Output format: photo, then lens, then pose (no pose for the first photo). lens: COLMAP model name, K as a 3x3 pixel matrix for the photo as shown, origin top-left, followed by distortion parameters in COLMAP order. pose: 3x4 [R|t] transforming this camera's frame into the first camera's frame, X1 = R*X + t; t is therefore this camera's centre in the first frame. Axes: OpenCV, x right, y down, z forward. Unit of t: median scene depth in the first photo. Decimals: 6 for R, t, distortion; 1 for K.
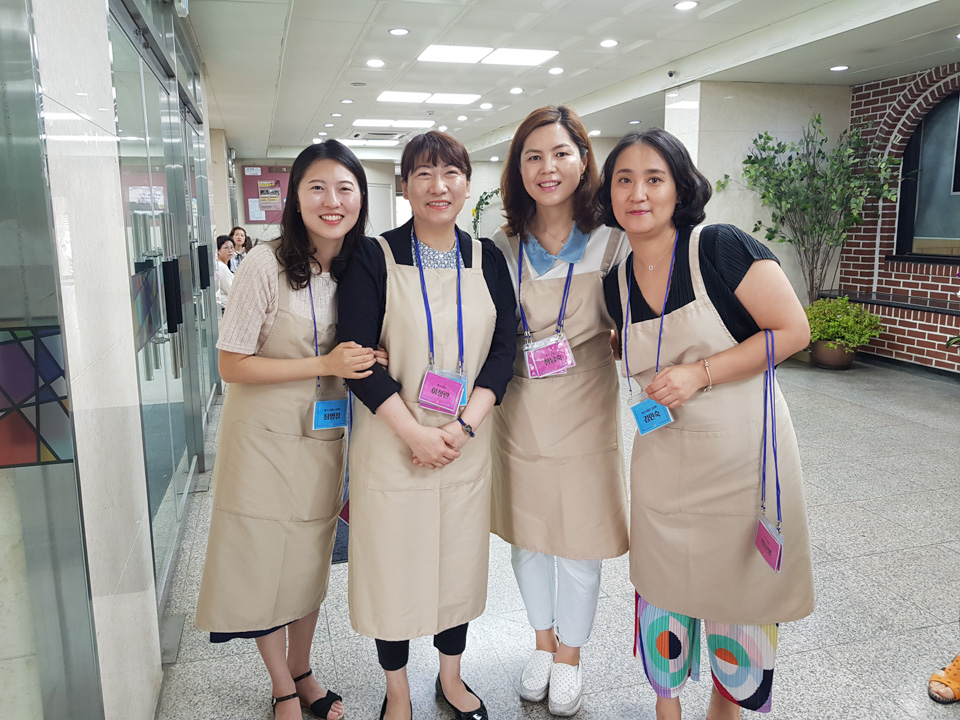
lens RADIAL K [[749.9, 0, 477.5], [0, 749.9, 351.7], [0, 0, 1]] dist [0.048878, -0.070895]
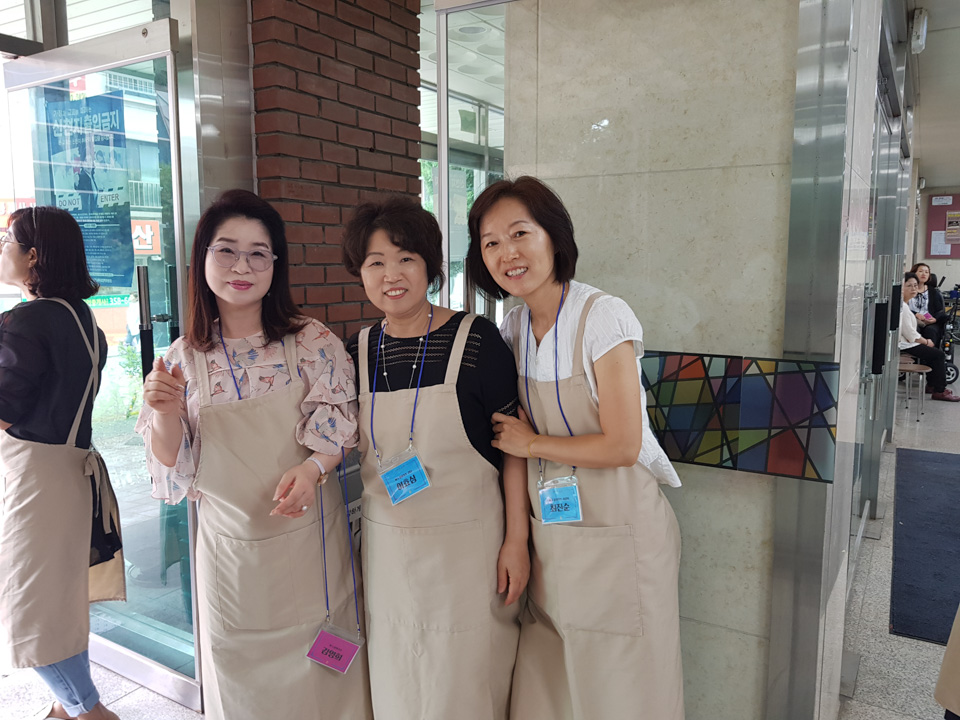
lens RADIAL K [[749.9, 0, 454.9], [0, 749.9, 349.6], [0, 0, 1]] dist [0.048878, -0.070895]
pose [[0.670626, 0.104859, -0.734347, -0.017500], [-0.136748, 0.990468, 0.016548, 0.000948], [0.729082, 0.089323, 0.678573, -0.033260]]
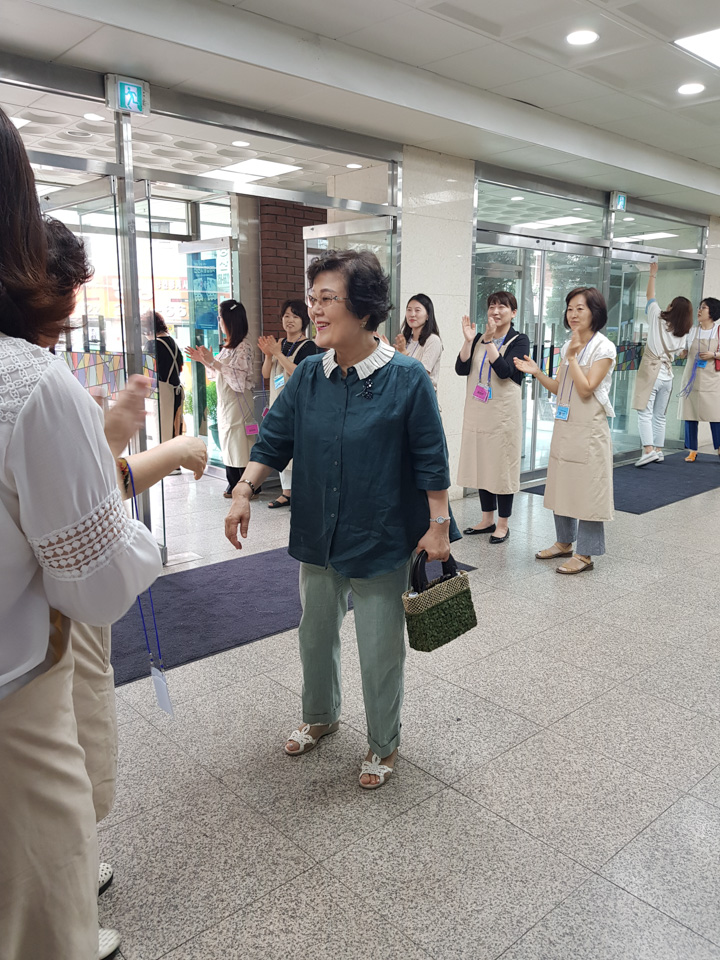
lens RADIAL K [[749.9, 0, 376.9], [0, 749.9, 470.0], [0, 0, 1]] dist [0.048878, -0.070895]
pose [[0.449727, 0.190579, -0.872597, 0.570612], [-0.174466, 0.976895, 0.123440, 0.019273], [0.875961, 0.096725, 0.472585, -0.161992]]
